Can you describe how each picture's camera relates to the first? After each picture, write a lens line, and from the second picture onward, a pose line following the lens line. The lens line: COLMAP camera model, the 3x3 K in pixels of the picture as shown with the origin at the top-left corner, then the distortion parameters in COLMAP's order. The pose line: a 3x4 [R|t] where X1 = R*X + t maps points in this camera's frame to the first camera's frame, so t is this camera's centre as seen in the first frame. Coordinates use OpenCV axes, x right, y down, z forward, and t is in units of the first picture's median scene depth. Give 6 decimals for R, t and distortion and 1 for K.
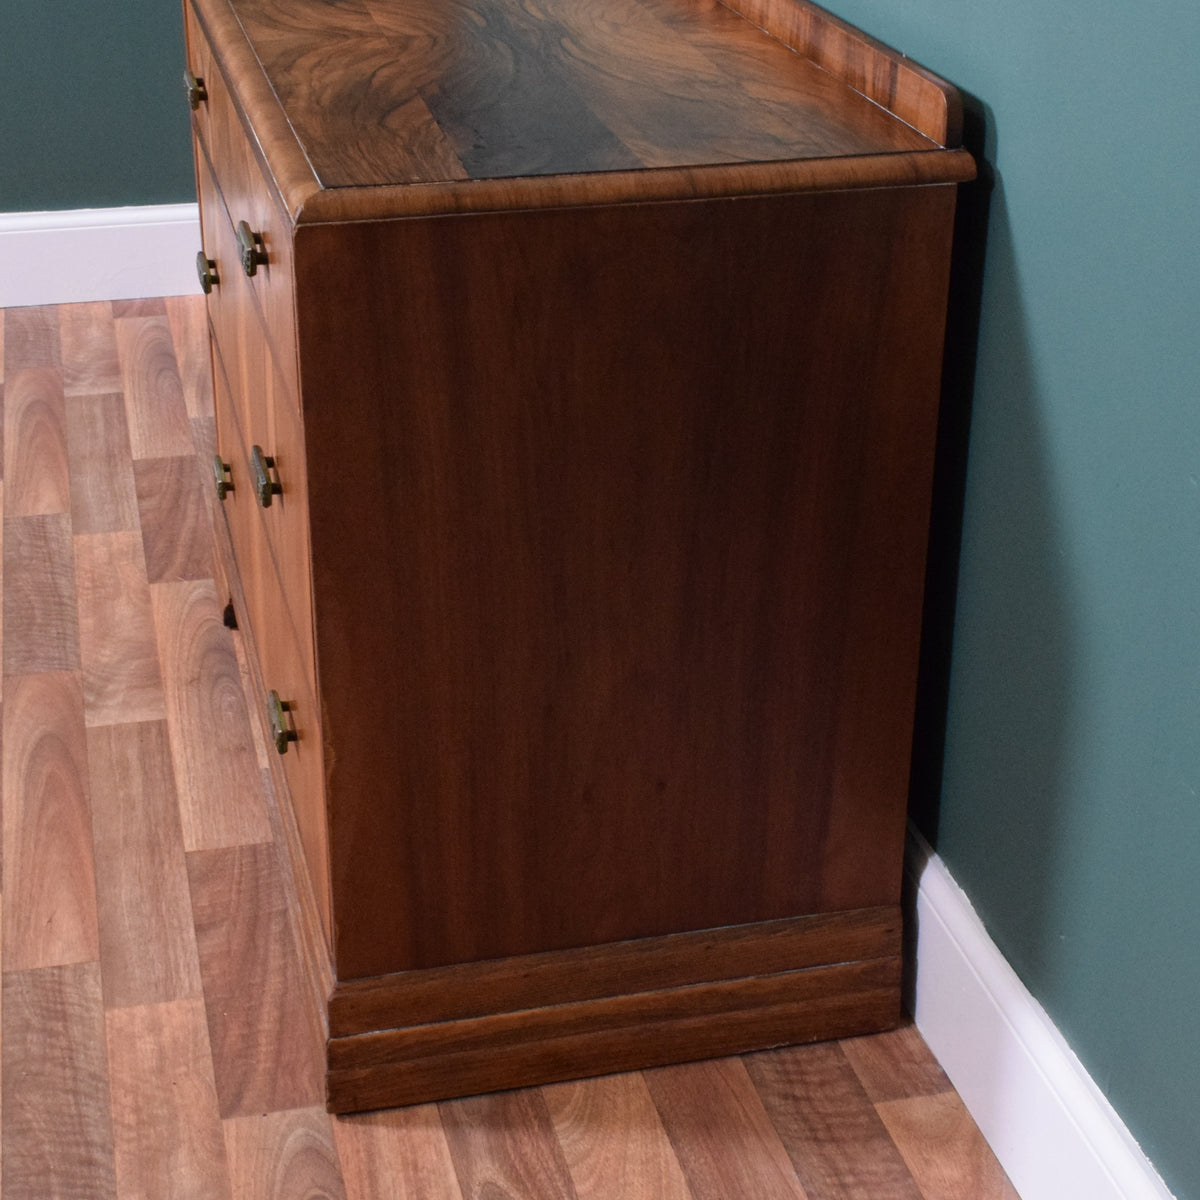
lens RADIAL K [[2221.1, 0, 576.5], [0, 2221.1, 600.9], [0, 0, 1]] dist [0.005143, -0.067164]
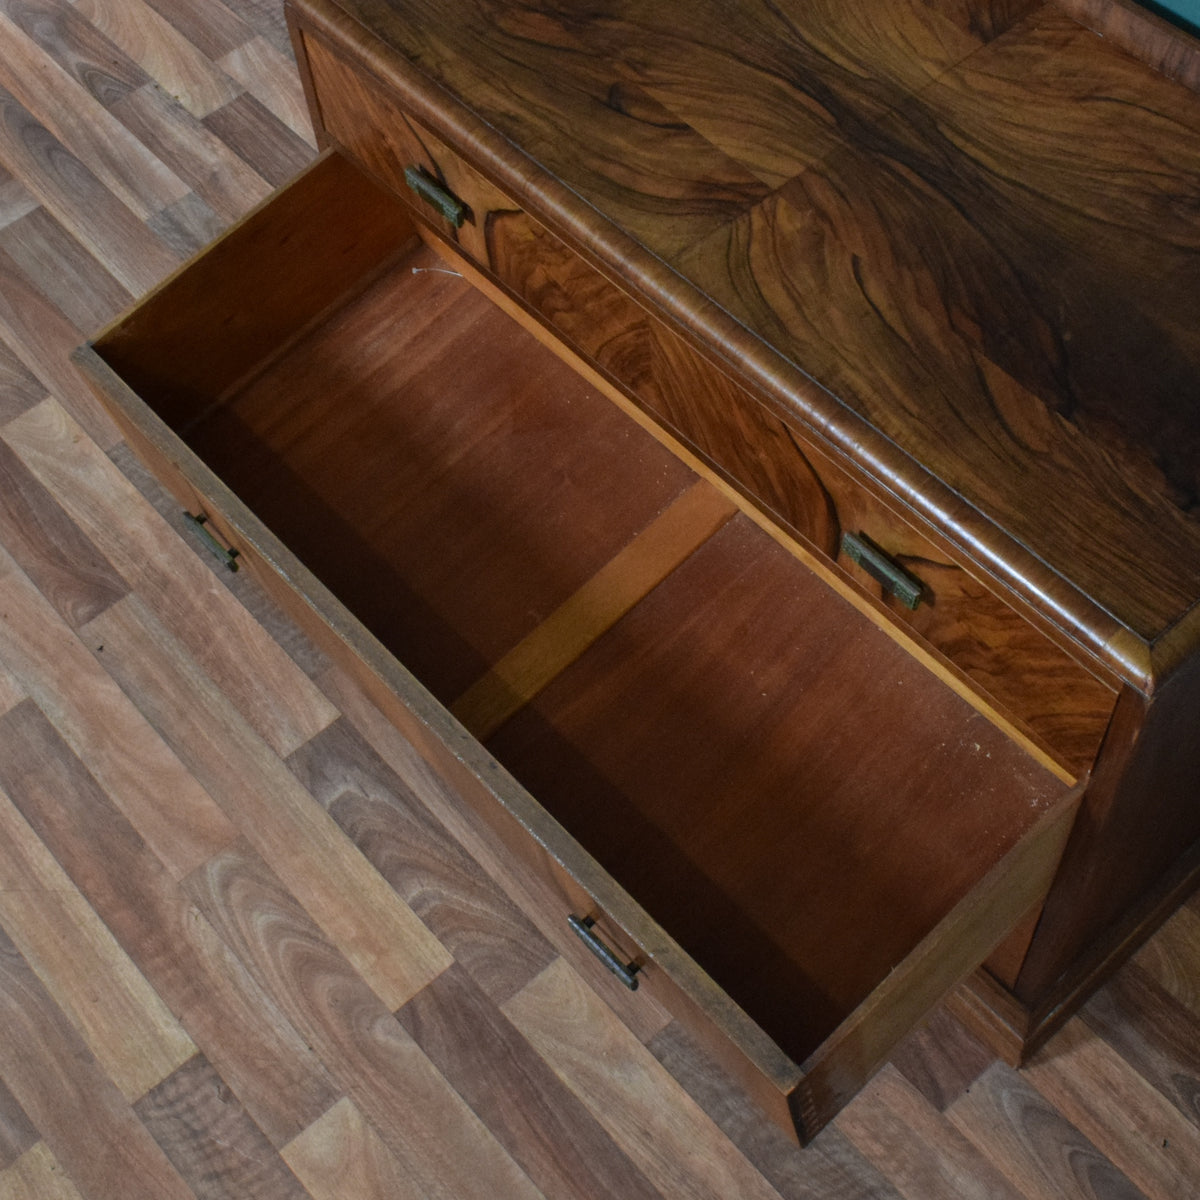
lens RADIAL K [[1845.2, 0, 575.1], [0, 1845.2, 493.7], [0, 0, 1]] dist [-0.015832, 0.005567]
pose [[0.882899, -0.416269, 0.217277, -0.432630], [0.263721, 0.822436, 0.504034, -0.636688], [-0.388510, -0.387711, 0.835907, 0.373953]]
